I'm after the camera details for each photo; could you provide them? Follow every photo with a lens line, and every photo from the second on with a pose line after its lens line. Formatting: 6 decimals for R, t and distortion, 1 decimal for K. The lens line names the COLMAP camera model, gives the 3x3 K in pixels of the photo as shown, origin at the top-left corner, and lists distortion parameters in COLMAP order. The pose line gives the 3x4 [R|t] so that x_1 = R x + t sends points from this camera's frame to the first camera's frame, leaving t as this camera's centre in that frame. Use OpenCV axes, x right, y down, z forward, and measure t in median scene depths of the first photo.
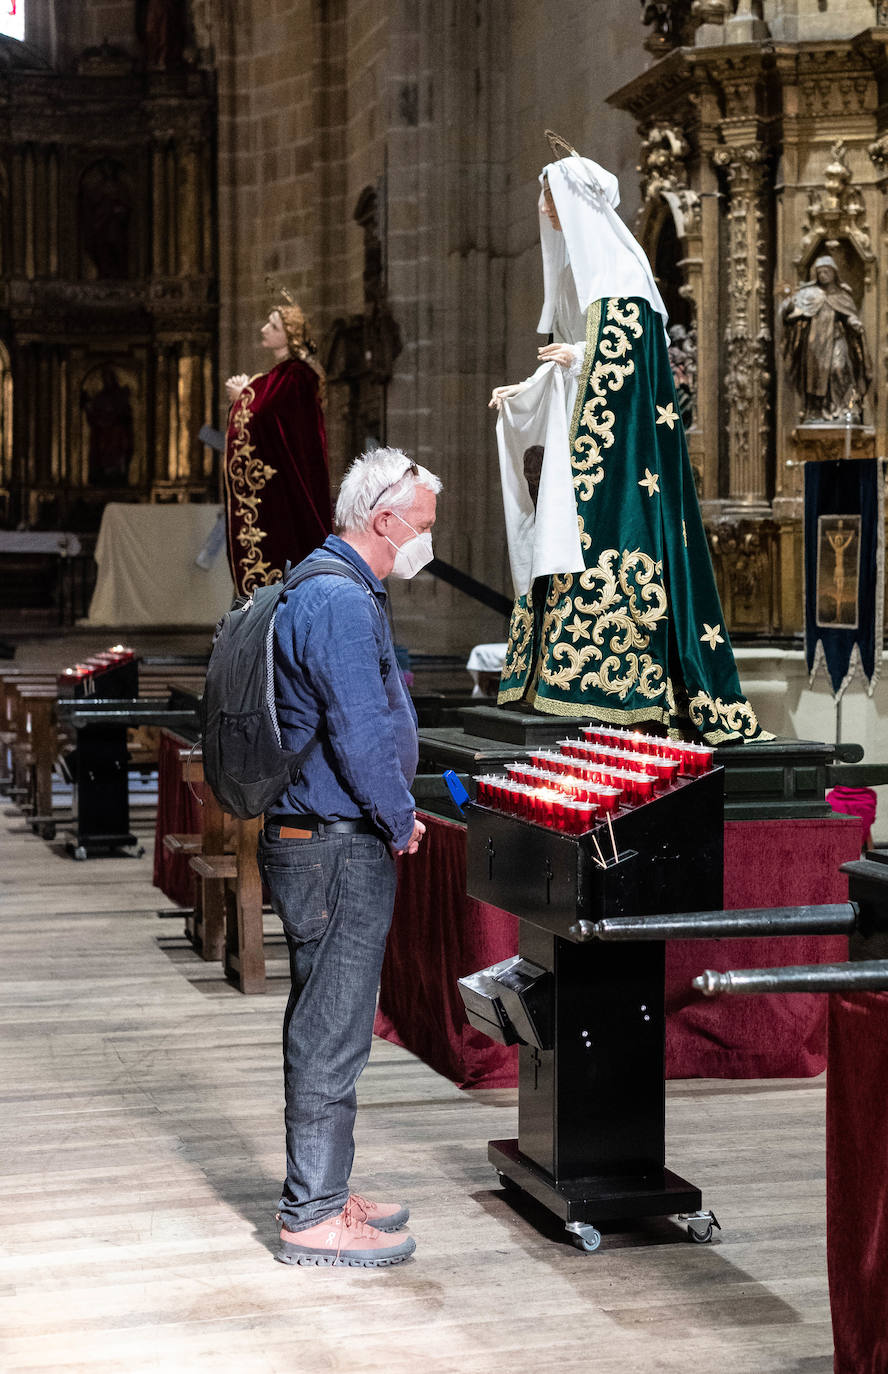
lens RADIAL K [[2547.1, 0, 535.2], [0, 2547.1, 629.5], [0, 0, 1]] dist [-0.099903, 1.199509]
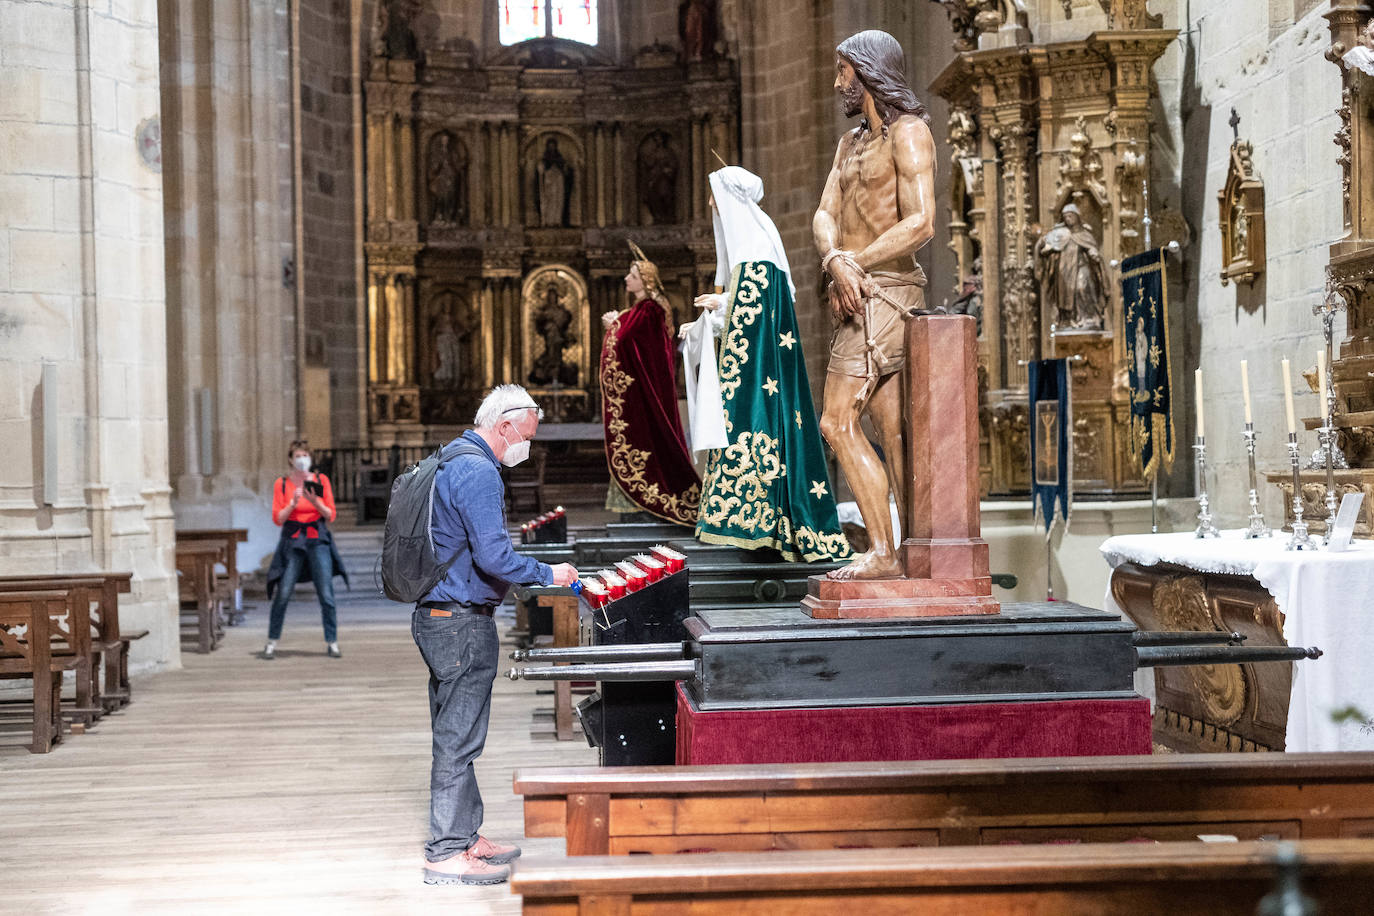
lens RADIAL K [[2161.5, 0, 687.0], [0, 2161.5, 458.0], [0, 0, 1]] dist [-0.080976, 0.939894]
pose [[0.979292, -0.019239, -0.201537, 0.144548], [0.015364, 0.999666, -0.020775, 0.005440], [0.201870, 0.017248, 0.979261, -0.138942]]
